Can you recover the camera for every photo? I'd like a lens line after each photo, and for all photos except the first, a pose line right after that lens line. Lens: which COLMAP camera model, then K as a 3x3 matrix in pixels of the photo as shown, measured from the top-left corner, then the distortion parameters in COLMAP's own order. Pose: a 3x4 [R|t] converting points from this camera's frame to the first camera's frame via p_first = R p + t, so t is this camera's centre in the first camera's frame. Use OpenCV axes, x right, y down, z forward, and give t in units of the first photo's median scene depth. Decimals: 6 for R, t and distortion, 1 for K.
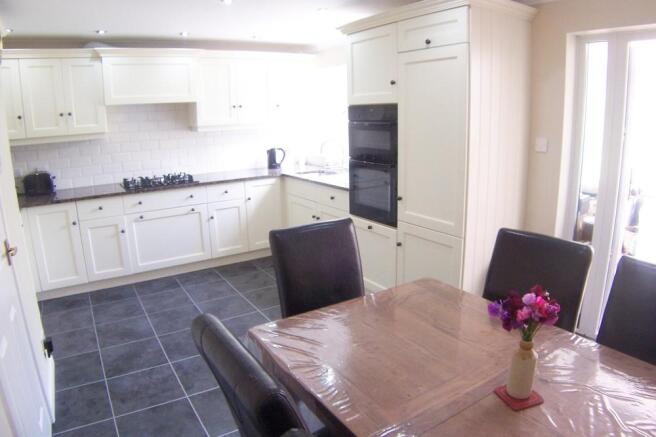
lens RADIAL K [[434.4, 0, 325.1], [0, 434.4, 216.1], [0, 0, 1]] dist [-0.184065, 0.045495]
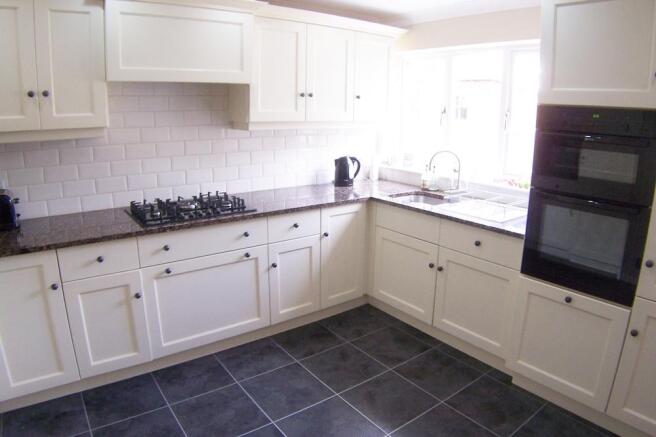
lens RADIAL K [[434.4, 0, 334.3], [0, 434.4, 217.3], [0, 0, 1]] dist [-0.184065, 0.045495]
pose [[0.995307, 0.013362, 0.095846, -0.246936], [-0.014287, 0.999858, 0.008964, -0.079116], [-0.095712, -0.010291, 0.995356, 0.359275]]
